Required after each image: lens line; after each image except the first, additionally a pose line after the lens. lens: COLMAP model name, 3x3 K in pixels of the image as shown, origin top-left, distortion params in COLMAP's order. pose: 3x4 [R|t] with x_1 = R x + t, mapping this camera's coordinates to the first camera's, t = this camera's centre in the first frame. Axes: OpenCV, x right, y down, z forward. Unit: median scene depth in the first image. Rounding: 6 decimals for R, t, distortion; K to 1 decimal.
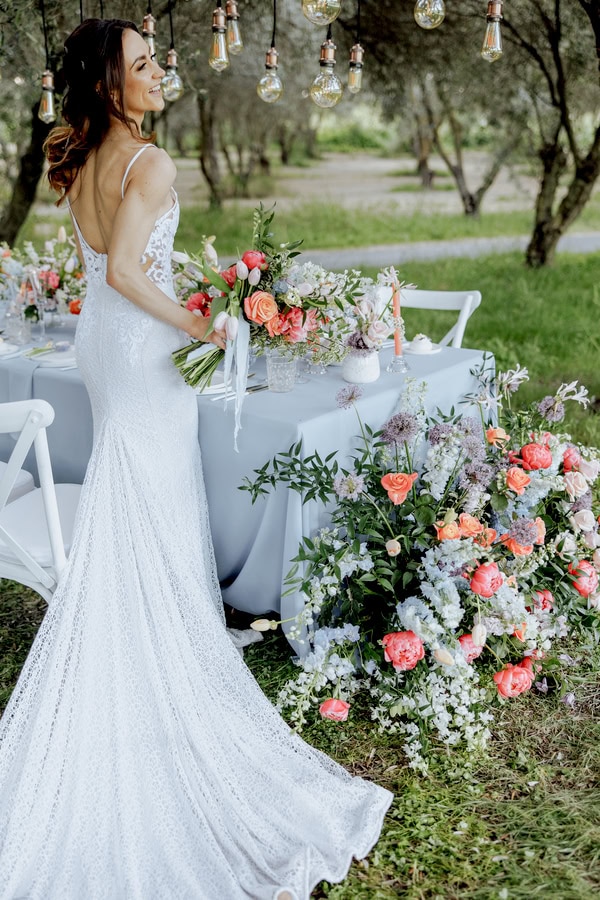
lens RADIAL K [[853.0, 0, 299.6], [0, 853.0, 431.3], [0, 0, 1]] dist [-0.003087, 0.001131]
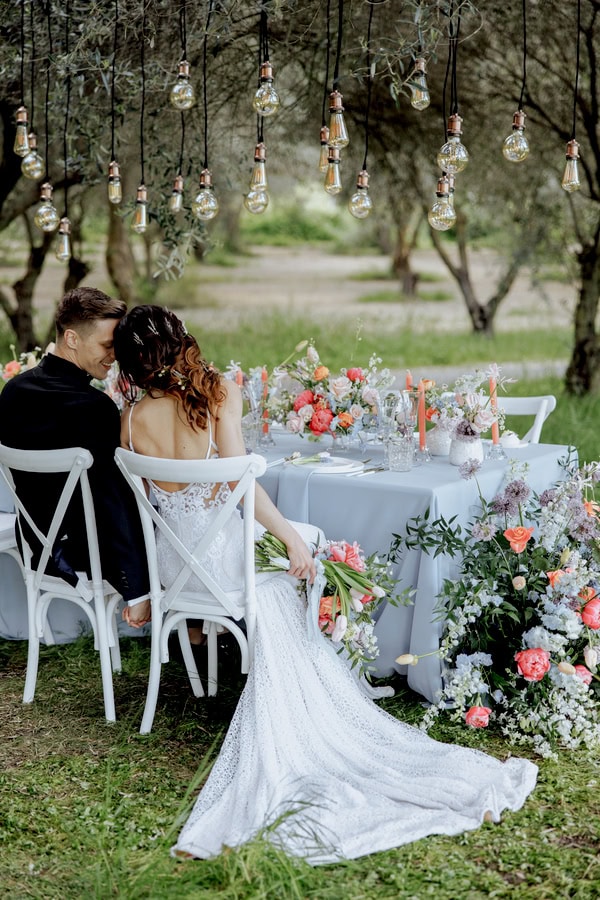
lens RADIAL K [[1312.5, 0, 299.8], [0, 1312.5, 480.0], [0, 0, 1]] dist [0.004326, -0.053622]
pose [[0.997420, -0.001955, 0.071758, -0.075004], [0.011844, 0.990412, -0.137639, 0.054096], [-0.070801, 0.138134, 0.987880, -0.189027]]
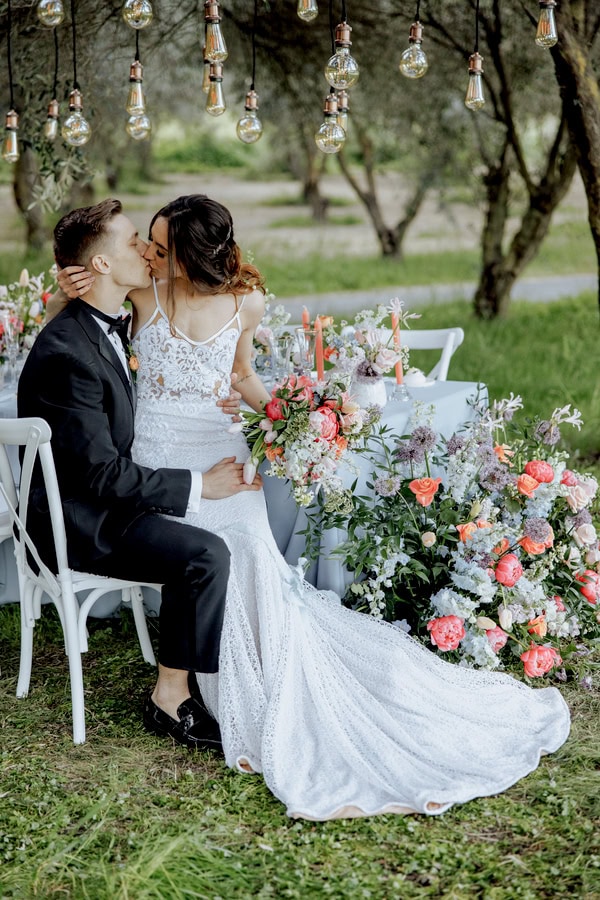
lens RADIAL K [[1276.0, 0, 272.0], [0, 1276.0, 447.6], [0, 0, 1]] dist [-0.007236, -0.019948]
pose [[0.993273, -0.031737, 0.111364, -0.060797], [0.043055, 0.993980, -0.100747, 0.038725], [-0.107496, 0.104864, 0.988660, -0.142489]]
